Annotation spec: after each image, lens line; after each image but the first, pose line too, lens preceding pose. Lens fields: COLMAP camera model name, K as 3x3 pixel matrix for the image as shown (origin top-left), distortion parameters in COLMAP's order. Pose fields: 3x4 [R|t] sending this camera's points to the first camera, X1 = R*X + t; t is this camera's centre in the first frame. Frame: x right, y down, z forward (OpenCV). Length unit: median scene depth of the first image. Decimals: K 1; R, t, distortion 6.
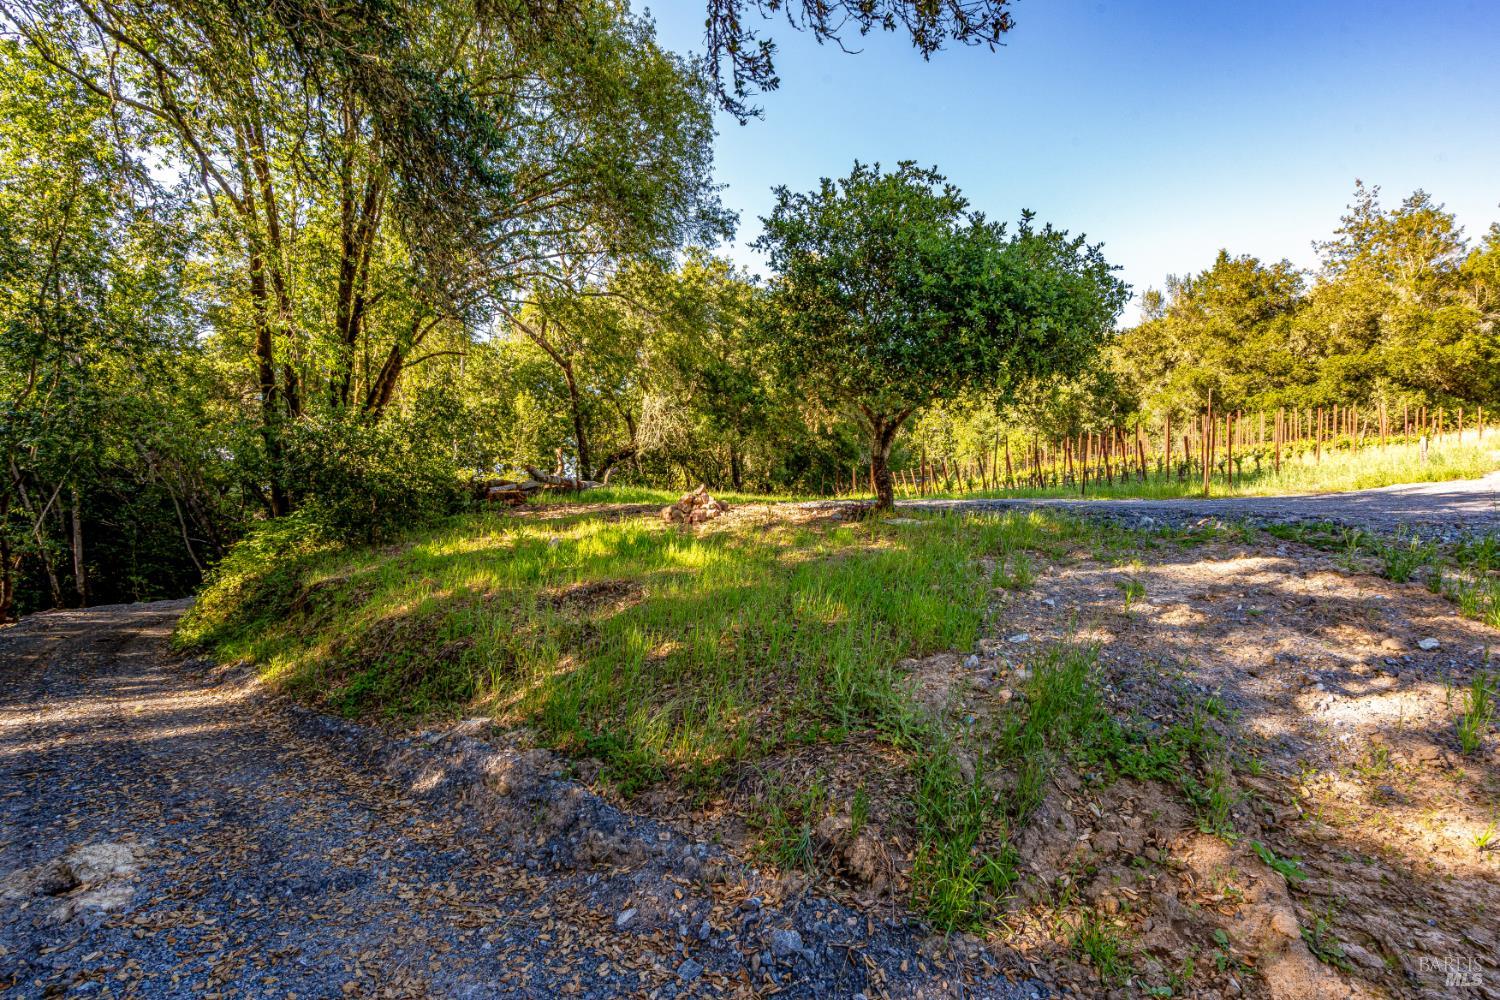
lens RADIAL K [[672.2, 0, 745.2], [0, 672.2, 500.3], [0, 0, 1]] dist [-0.002772, 0.000641]
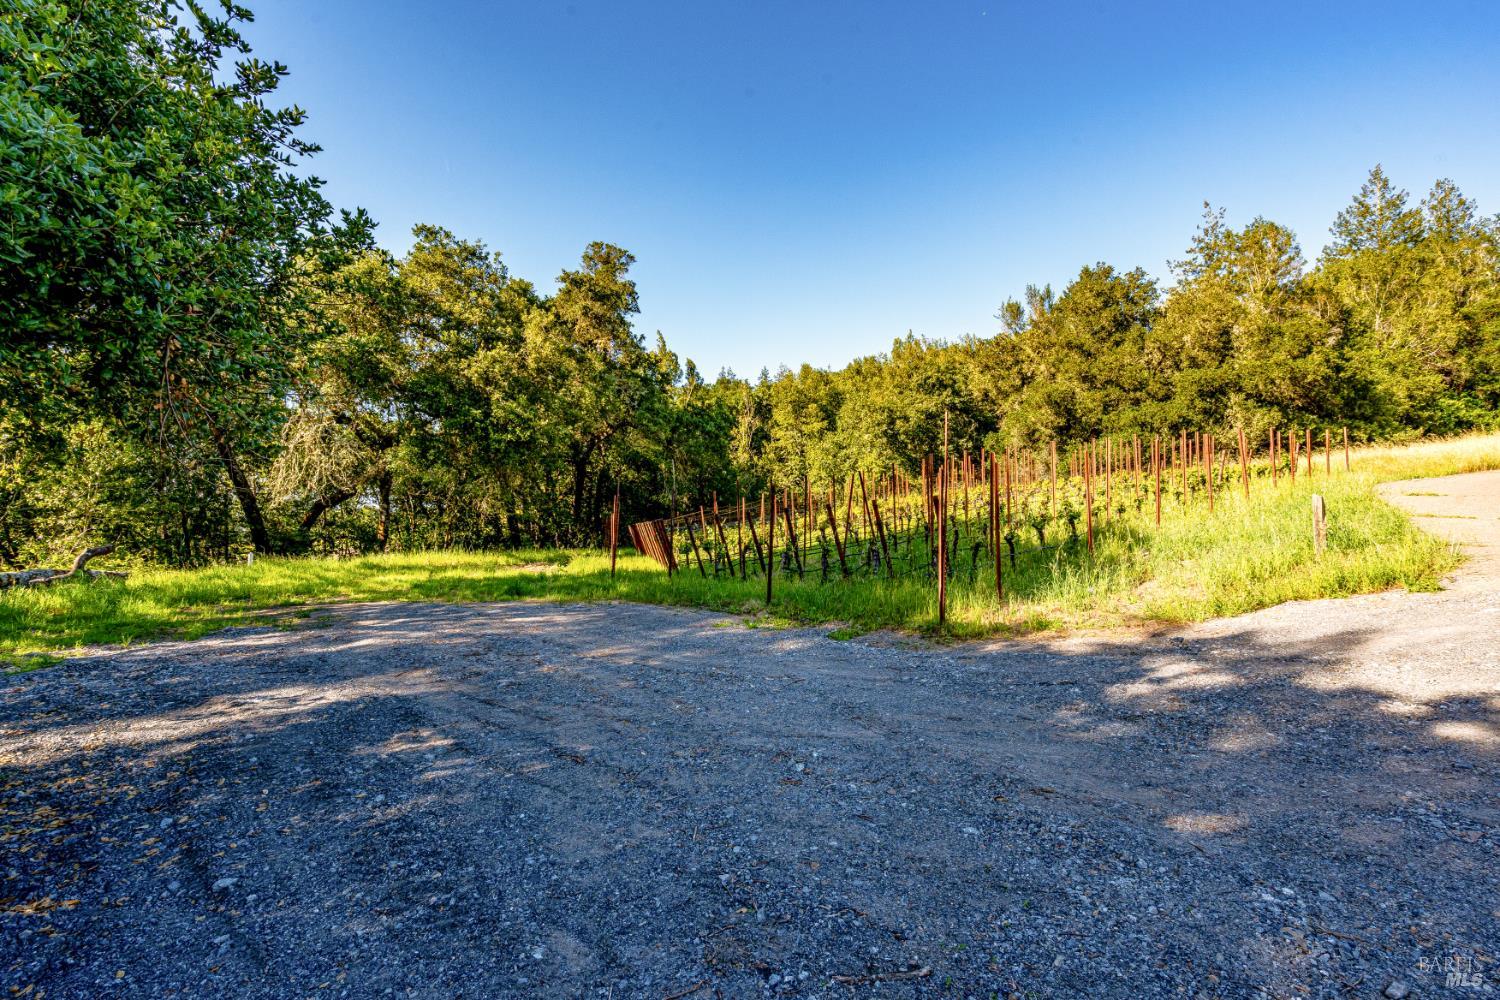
lens RADIAL K [[672.2, 0, 751.5], [0, 672.2, 505.5], [0, 0, 1]] dist [-0.002772, 0.000641]
pose [[0.990753, -0.023542, 0.133621, 0.682708], [0.025842, 0.999546, -0.015503, -0.135006], [-0.133196, 0.018813, 0.990911, 0.748459]]
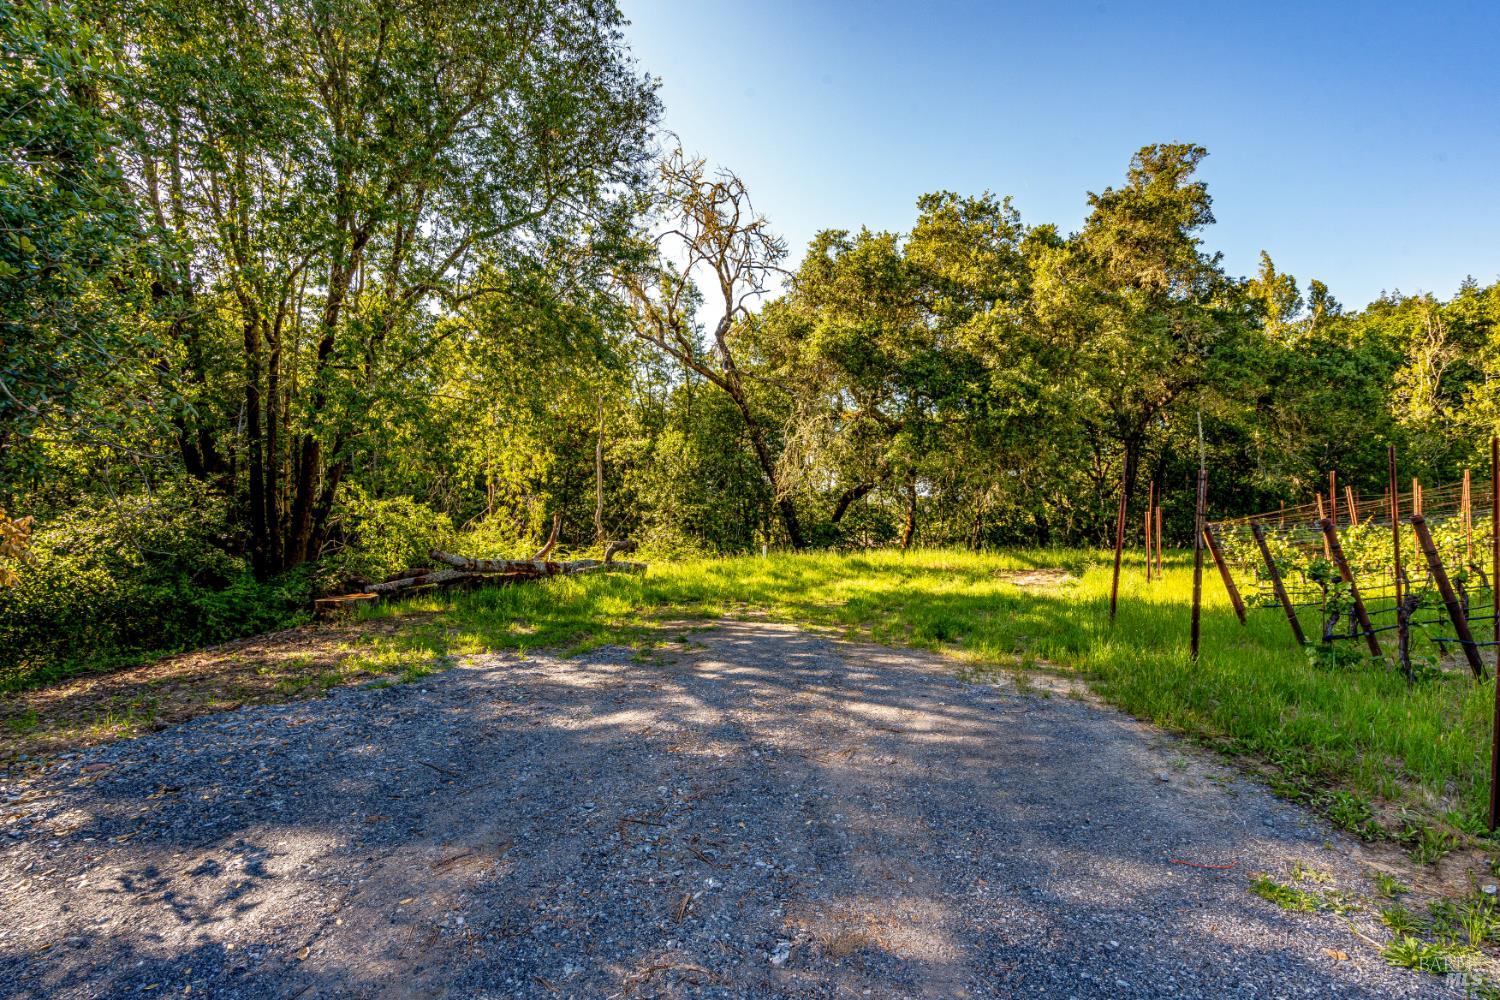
lens RADIAL K [[672.2, 0, 740.5], [0, 672.2, 506.7], [0, 0, 1]] dist [-0.002772, 0.000641]
pose [[0.780912, -0.029186, -0.623958, 0.749522], [0.025854, 0.999562, -0.014397, -0.155625], [0.624105, -0.004888, 0.781325, 1.198045]]
